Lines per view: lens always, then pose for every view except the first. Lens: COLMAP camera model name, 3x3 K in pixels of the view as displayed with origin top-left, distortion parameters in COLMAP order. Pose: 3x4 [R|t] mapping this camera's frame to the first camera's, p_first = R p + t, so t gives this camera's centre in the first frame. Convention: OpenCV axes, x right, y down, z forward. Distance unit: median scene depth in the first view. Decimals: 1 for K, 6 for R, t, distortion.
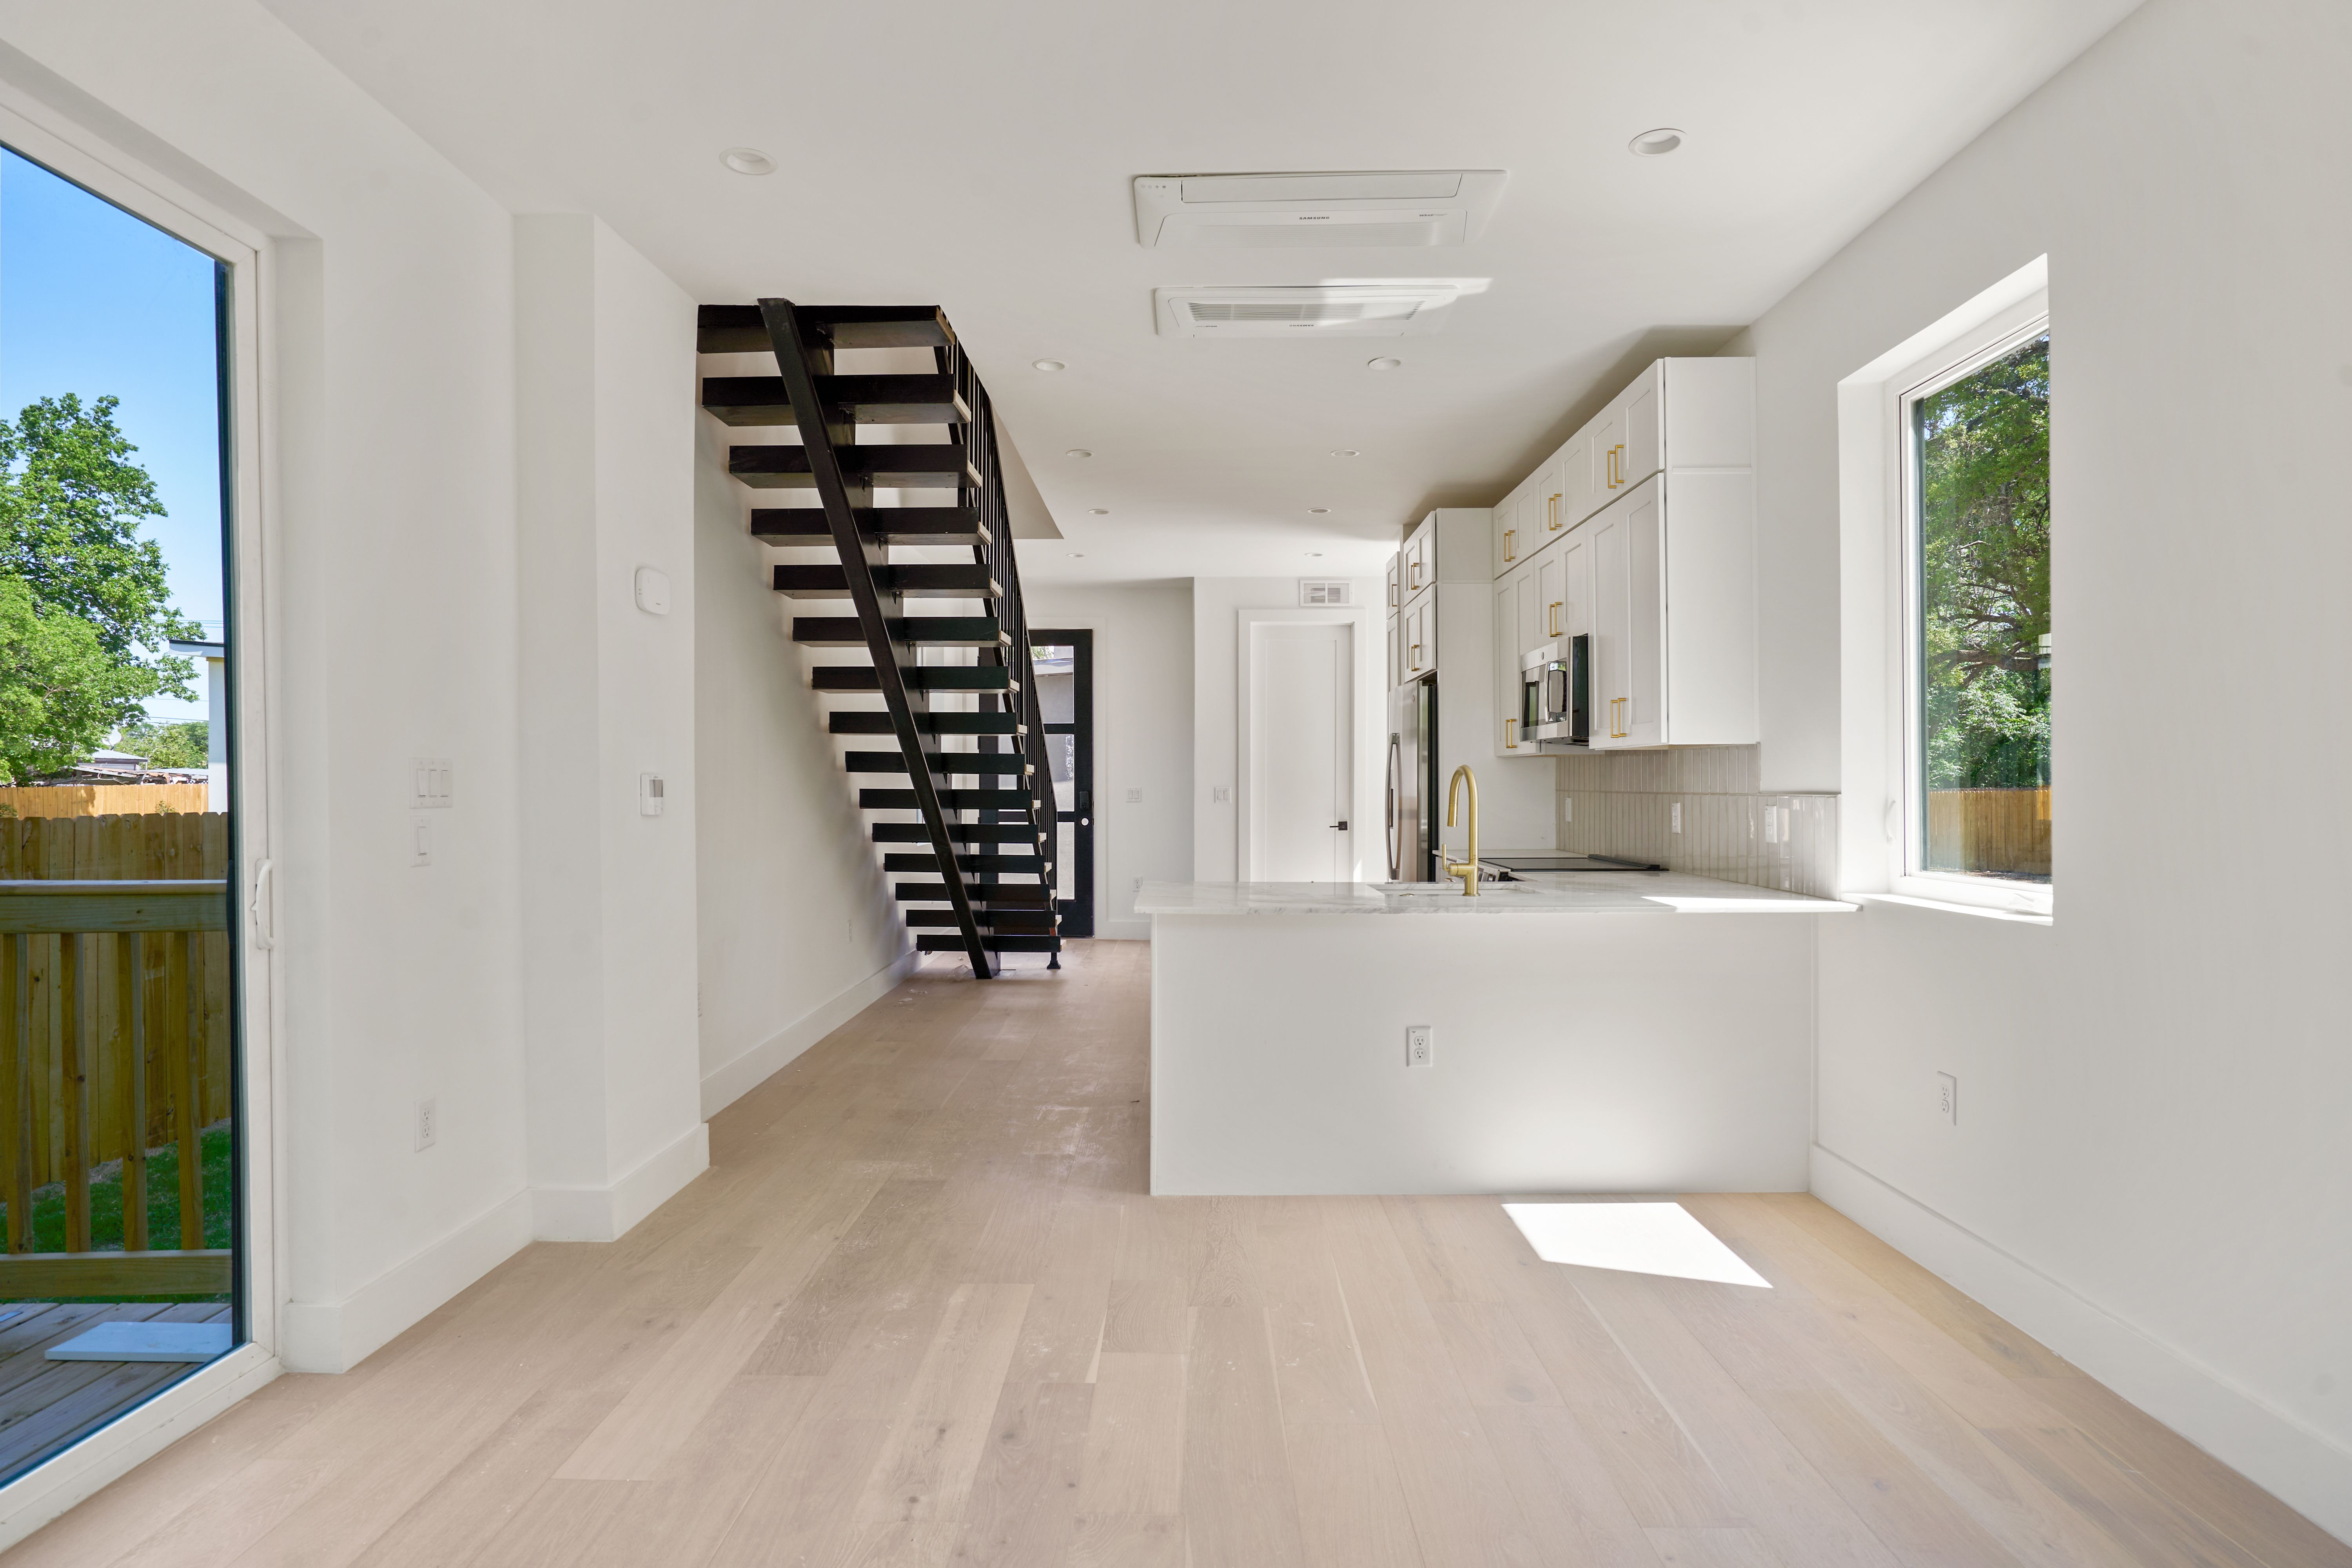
lens RADIAL K [[1246.1, 0, 1177.2], [0, 1246.1, 782.7], [0, 0, 1]] dist [-0.039594, 0.020402]
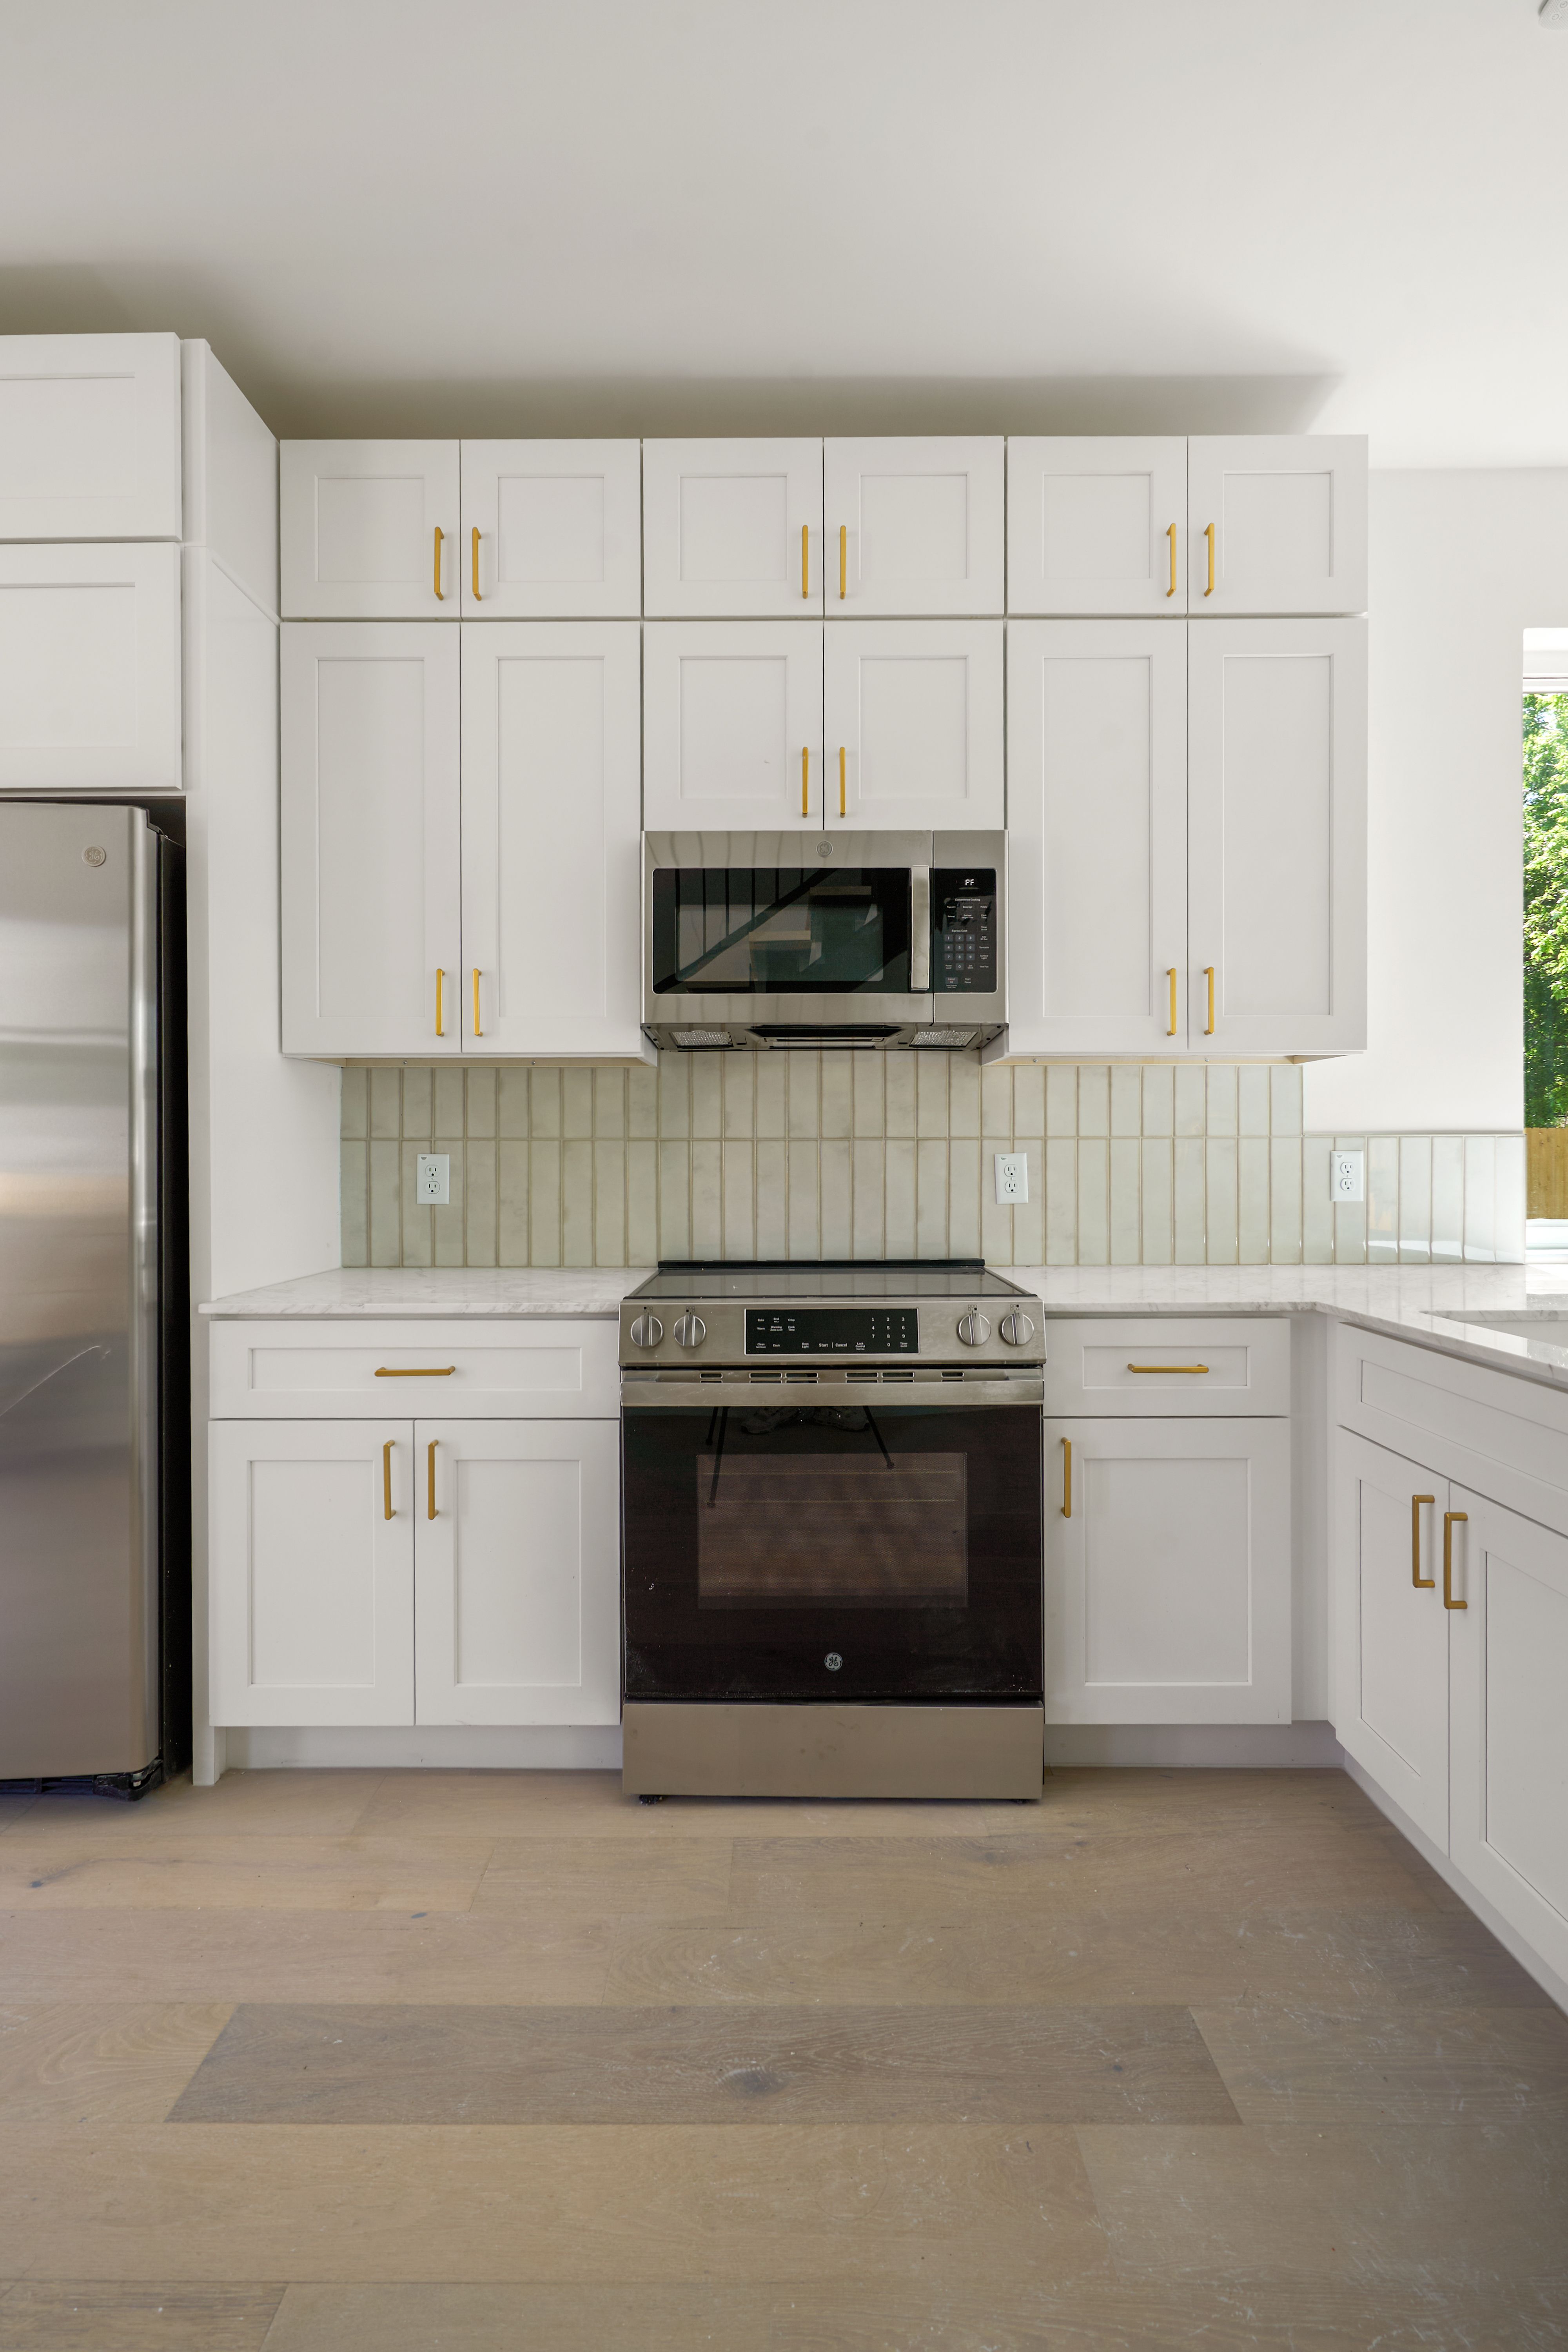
lens RADIAL K [[1115.5, 0, 775.6], [0, 1115.5, 1156.3], [0, 0, 1]] dist [0.004735, -0.000151]
pose [[-0.008366, -0.001534, 0.999964, -0.166142], [0.002566, 0.999995, 0.001556, 0.018267], [-0.999962, 0.002579, -0.008362, 1.243543]]
